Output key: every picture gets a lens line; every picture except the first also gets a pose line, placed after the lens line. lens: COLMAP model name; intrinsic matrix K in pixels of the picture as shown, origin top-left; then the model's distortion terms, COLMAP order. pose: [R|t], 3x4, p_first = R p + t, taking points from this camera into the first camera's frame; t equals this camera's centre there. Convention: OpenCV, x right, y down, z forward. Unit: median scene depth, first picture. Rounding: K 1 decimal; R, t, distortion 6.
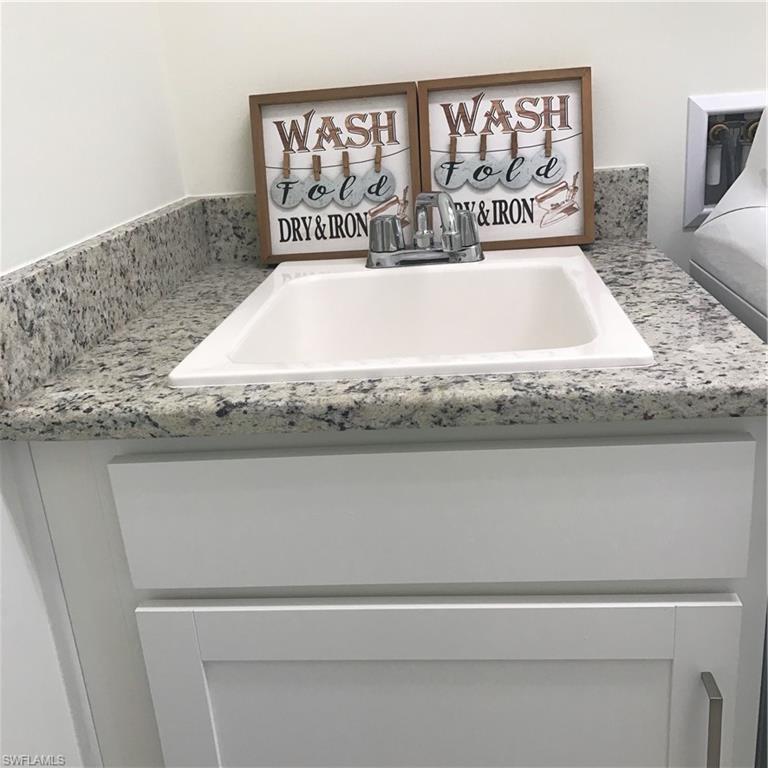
lens RADIAL K [[828.8, 0, 382.5], [0, 828.8, 373.6], [0, 0, 1]] dist [0.129668, -0.382962]
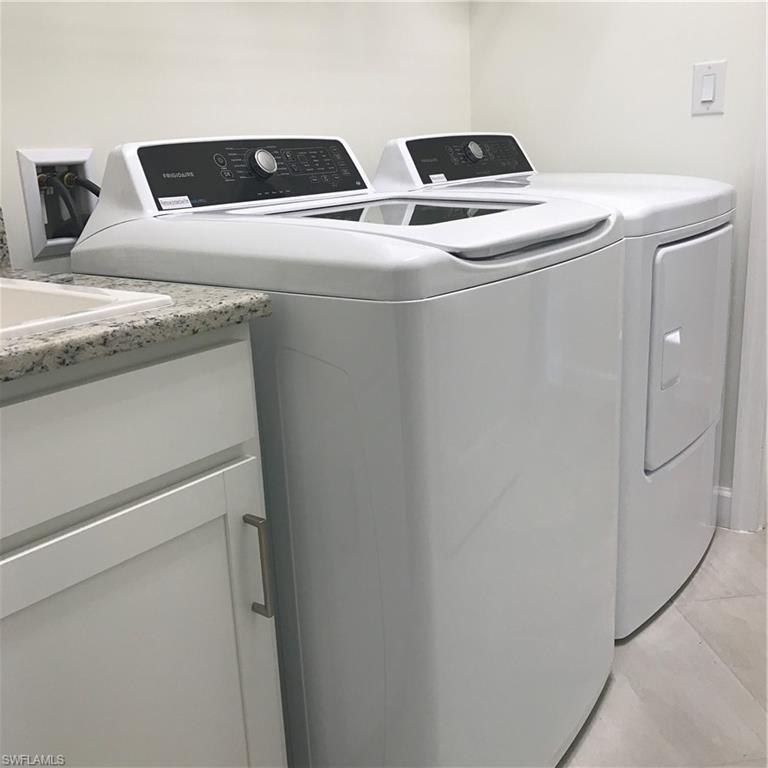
lens RADIAL K [[828.8, 0, 382.5], [0, 828.8, 373.6], [0, 0, 1]] dist [0.129668, -0.382962]
pose [[0.538092, -0.165219, 0.826535, -0.631044], [0.274292, 0.961550, 0.013638, 0.169015], [-0.797008, 0.219373, 0.562720, -0.046883]]
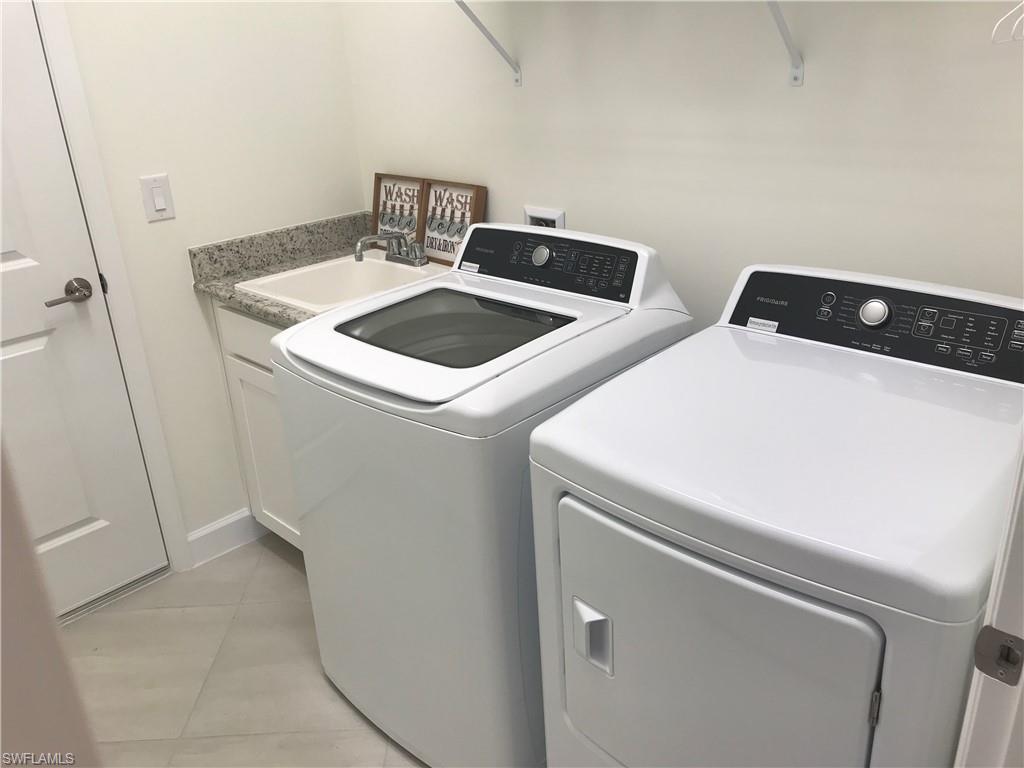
lens RADIAL K [[845.3, 0, 506.4], [0, 845.3, 373.4], [0, 0, 1]] dist [0.075267, -0.092002]
pose [[0.773141, 0.273656, -0.572158, 2.495021], [-0.214085, 0.961781, 0.170720, -0.447259], [0.597009, -0.009500, 0.802178, -0.987299]]
